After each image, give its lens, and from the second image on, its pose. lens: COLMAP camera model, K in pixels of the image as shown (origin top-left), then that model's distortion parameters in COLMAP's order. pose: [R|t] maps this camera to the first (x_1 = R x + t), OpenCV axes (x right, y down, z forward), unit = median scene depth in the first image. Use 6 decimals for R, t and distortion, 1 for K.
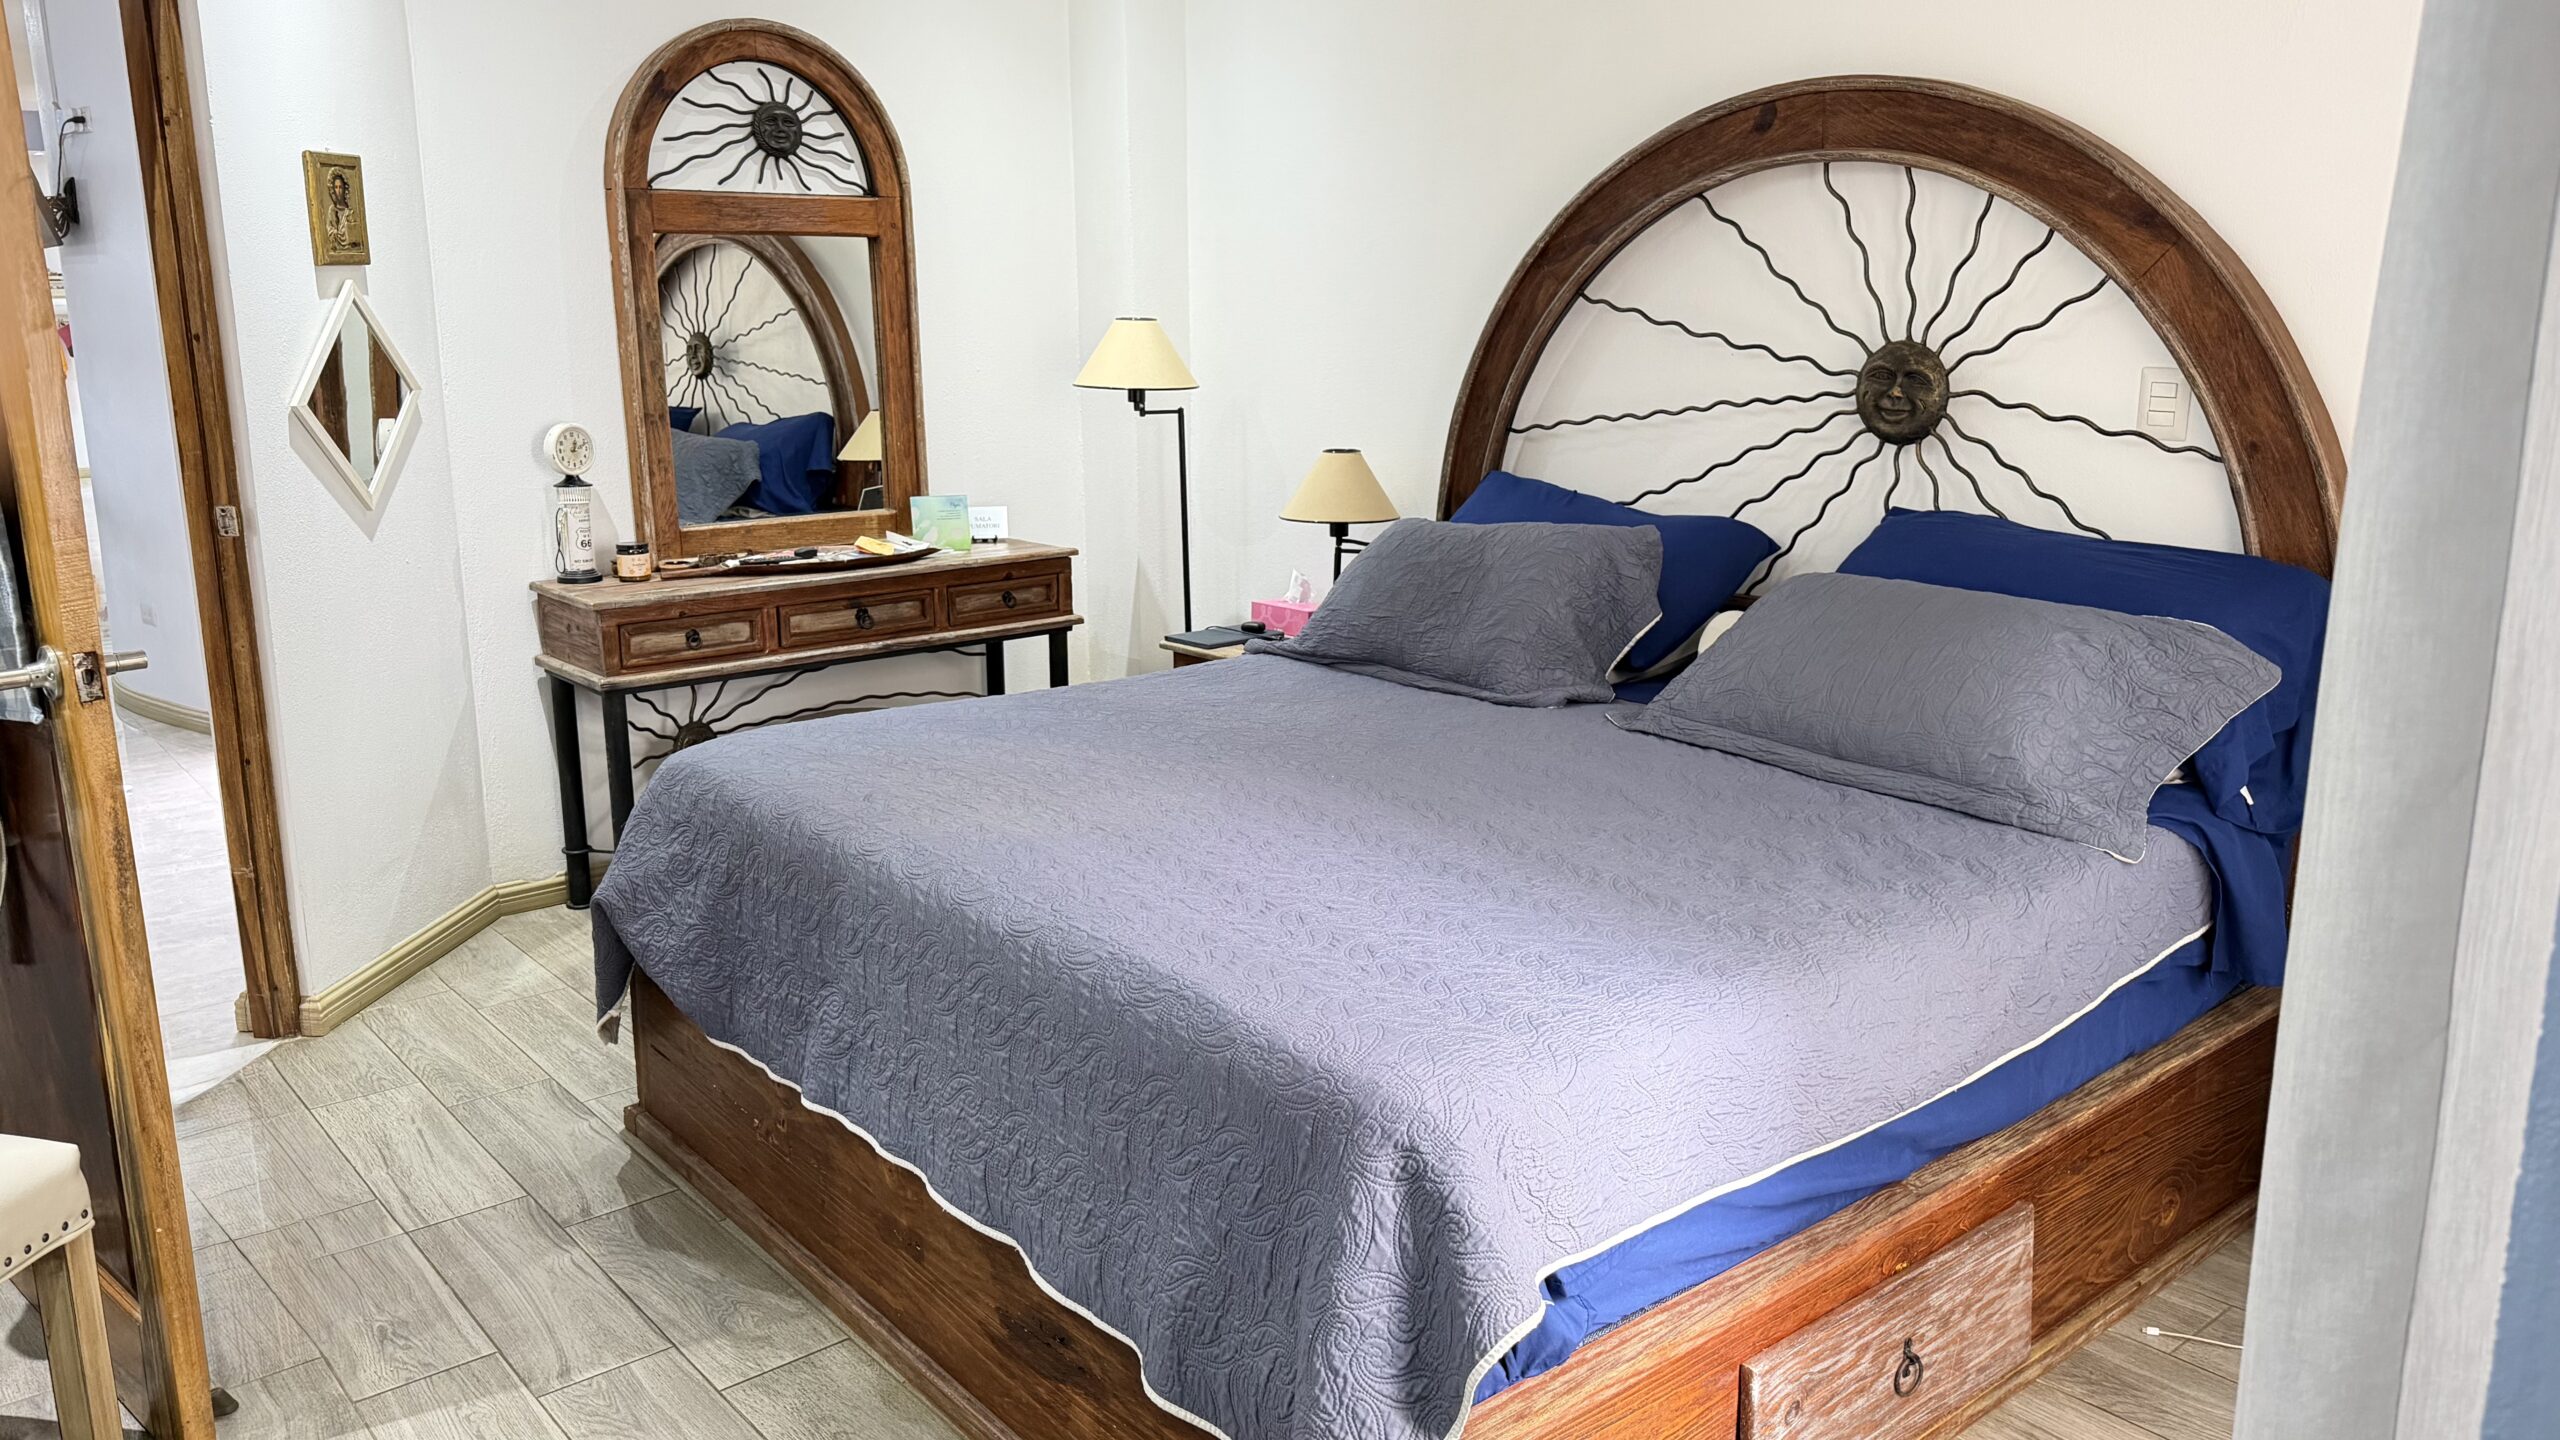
lens RADIAL K [[1915.8, 0, 1278.3], [0, 1915.8, 712.5], [0, 0, 1]] dist [0.012175, -0.000667]
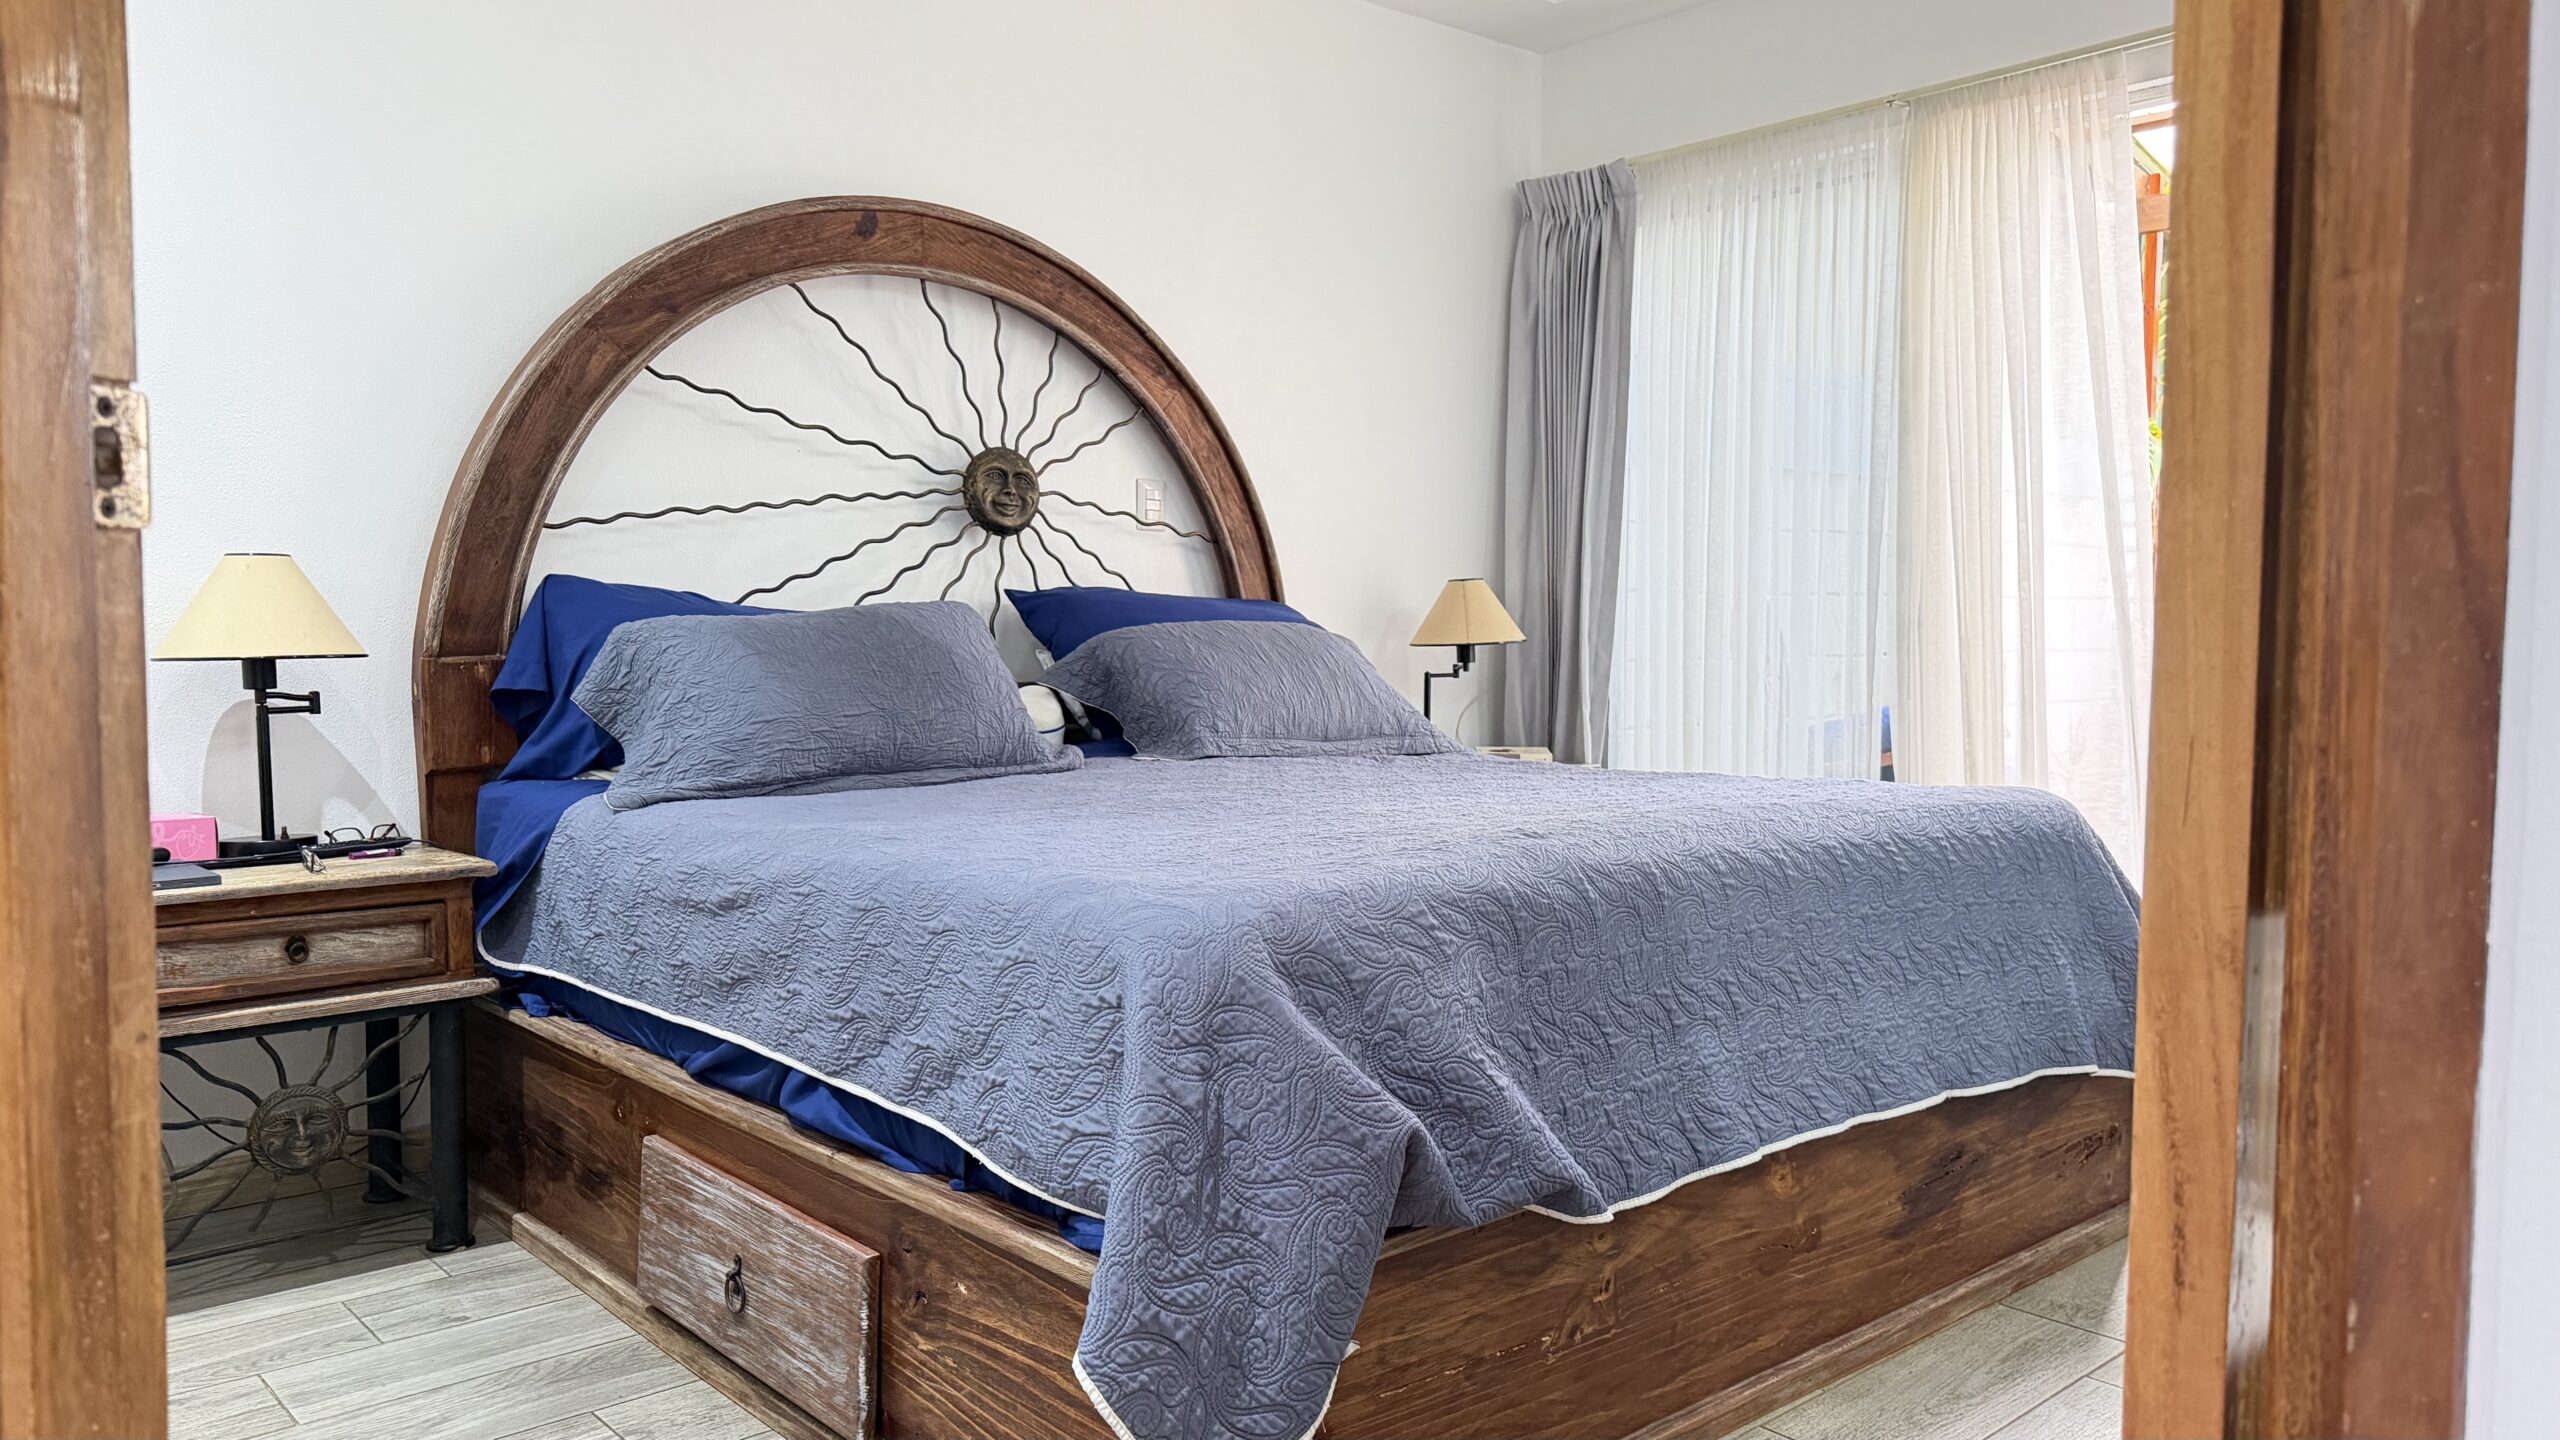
lens RADIAL K [[1795.6, 0, 1278.6], [0, 1795.6, 725.5], [0, 0, 1]] dist [0.035346, -0.022988]
pose [[-0.060057, -0.041224, 0.997343, -0.769367], [0.217975, 0.974492, 0.053405, -0.049638], [-0.974105, 0.220603, -0.049540, 0.915193]]
